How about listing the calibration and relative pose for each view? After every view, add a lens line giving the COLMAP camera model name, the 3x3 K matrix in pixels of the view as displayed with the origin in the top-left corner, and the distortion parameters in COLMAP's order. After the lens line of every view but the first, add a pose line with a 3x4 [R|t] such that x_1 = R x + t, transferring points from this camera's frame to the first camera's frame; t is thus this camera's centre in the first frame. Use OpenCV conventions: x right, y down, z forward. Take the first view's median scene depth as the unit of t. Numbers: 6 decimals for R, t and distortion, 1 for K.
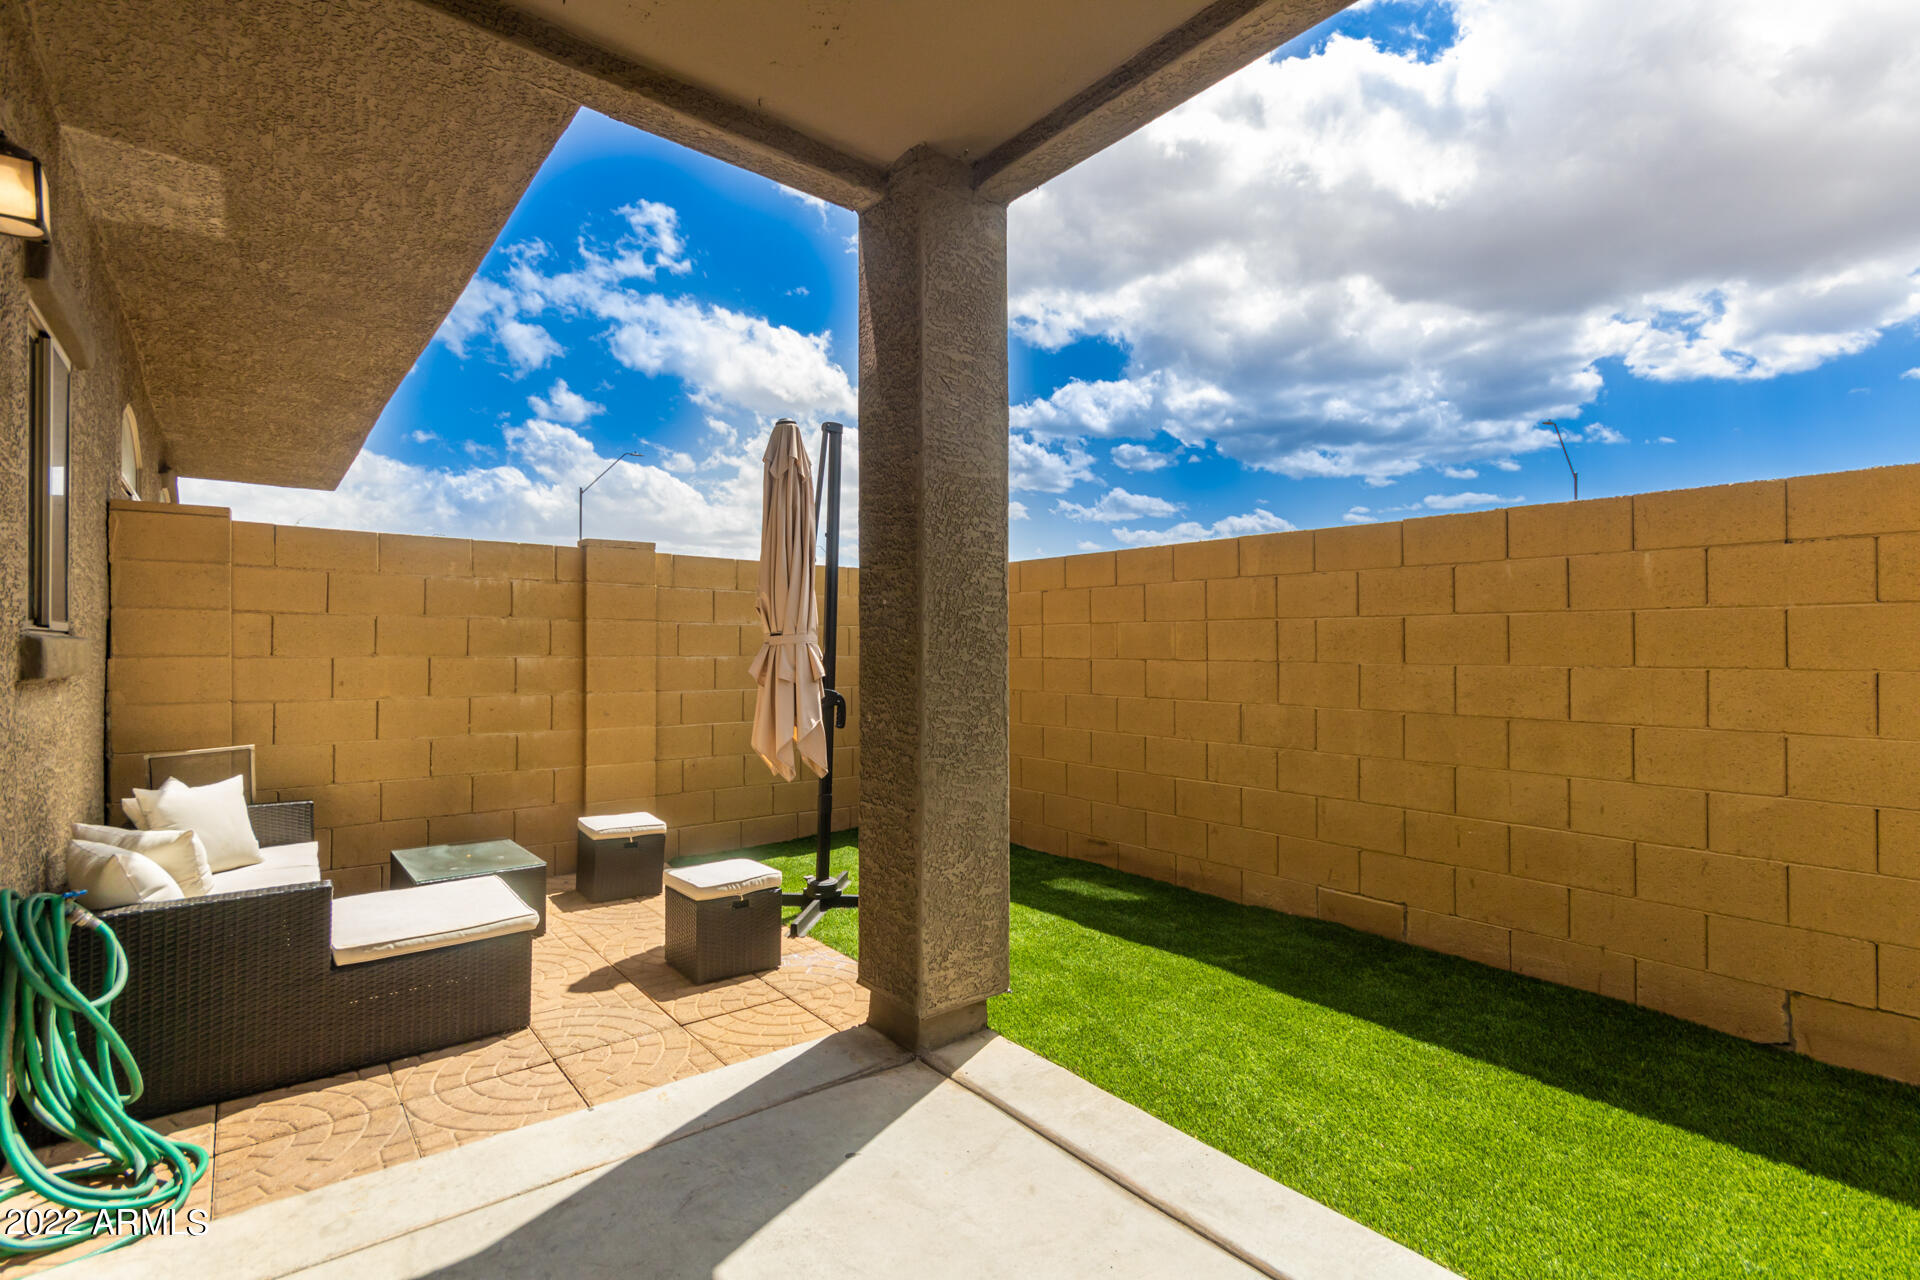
lens RADIAL K [[886.7, 0, 985.1], [0, 886.7, 640.8], [0, 0, 1]] dist [0.002334, 0.000297]
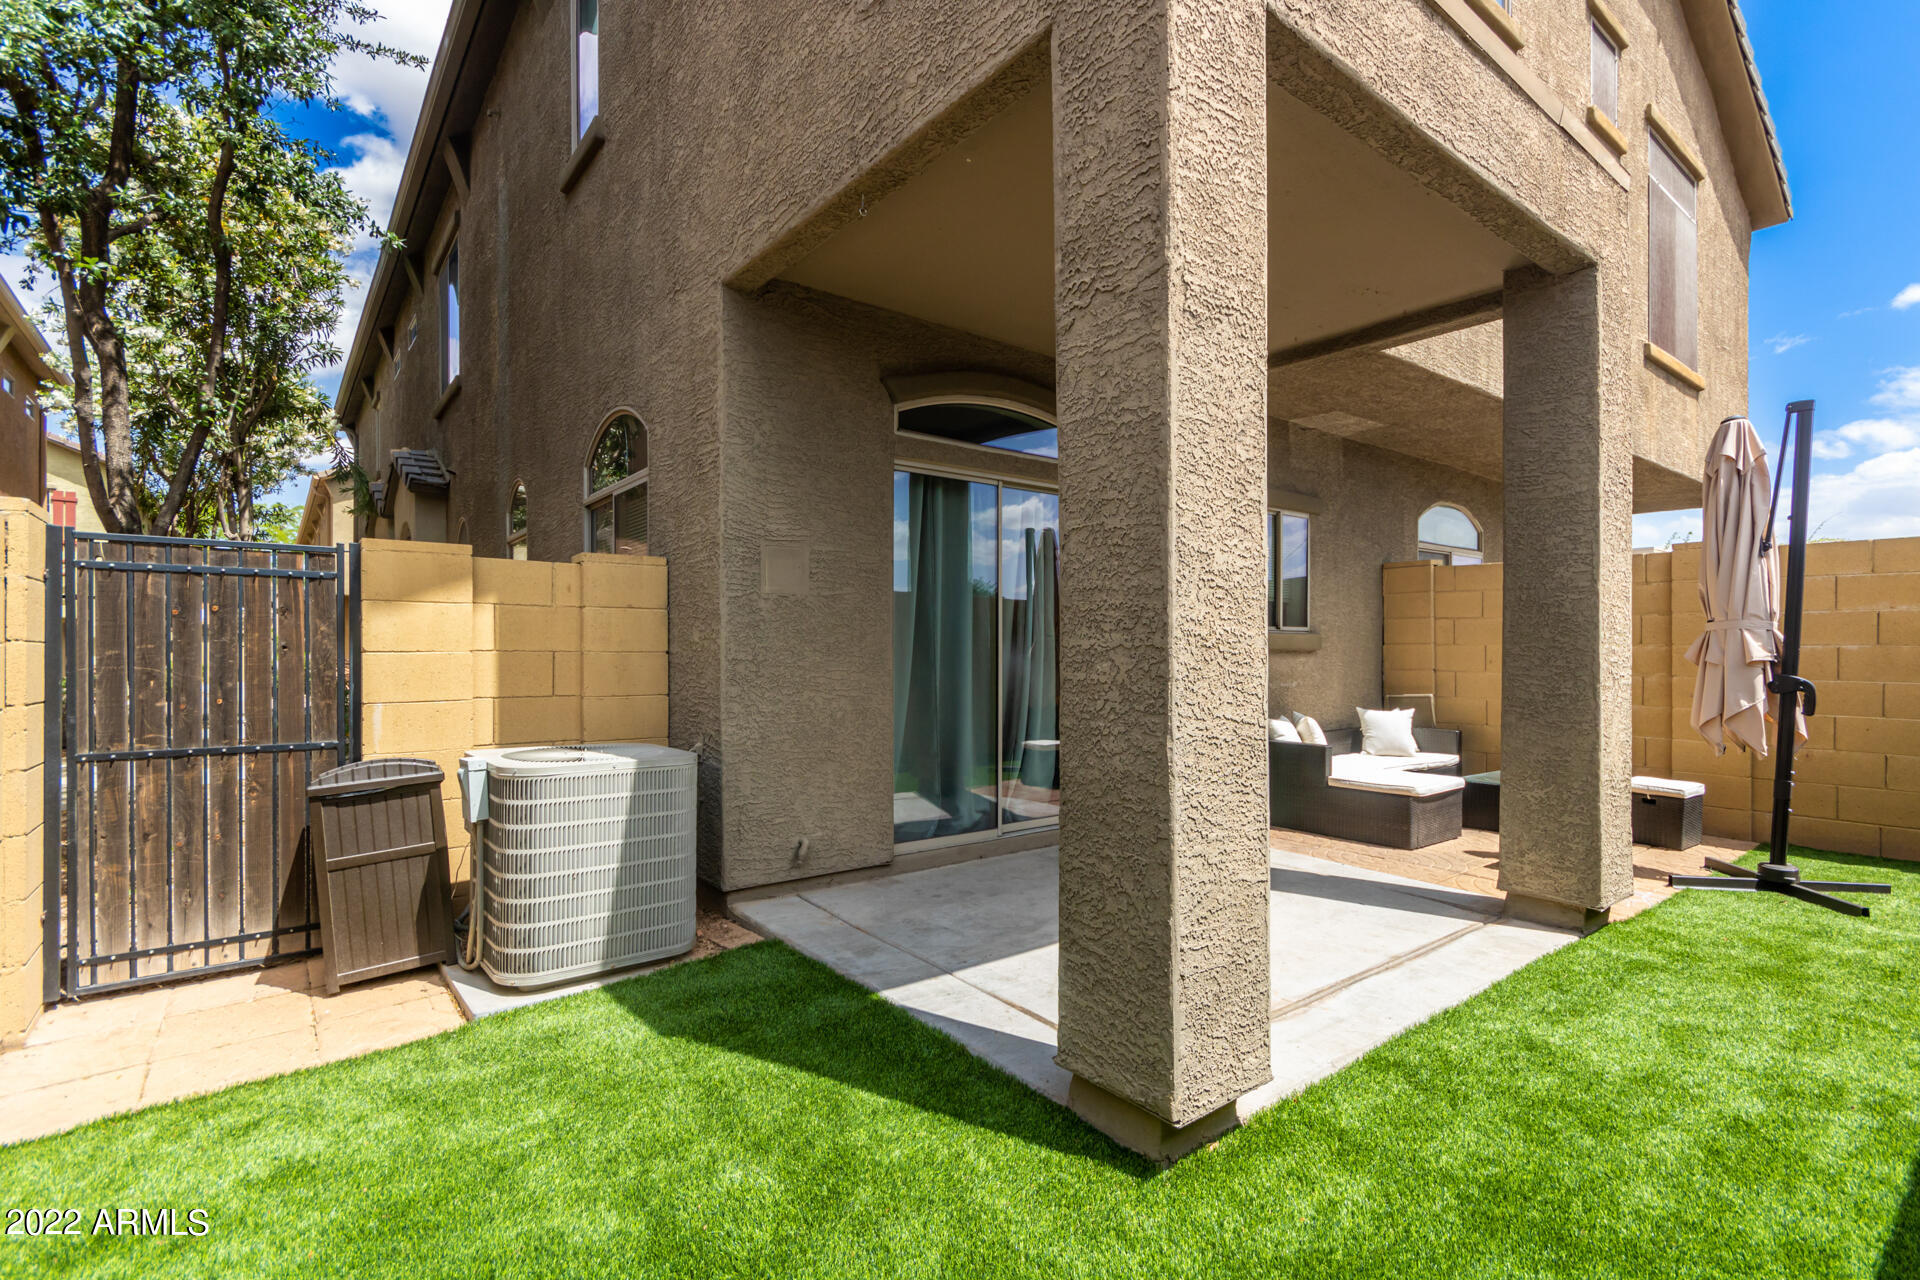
lens RADIAL K [[897.3, 0, 958.7], [0, 897.3, 652.0], [0, 0, 1]] dist [0.003053, 0.000841]
pose [[-0.028545, 0.001306, -0.999592, 1.320925], [0.003898, 0.999992, 0.001195, 0.038117], [0.999585, -0.003862, -0.028550, 0.164504]]
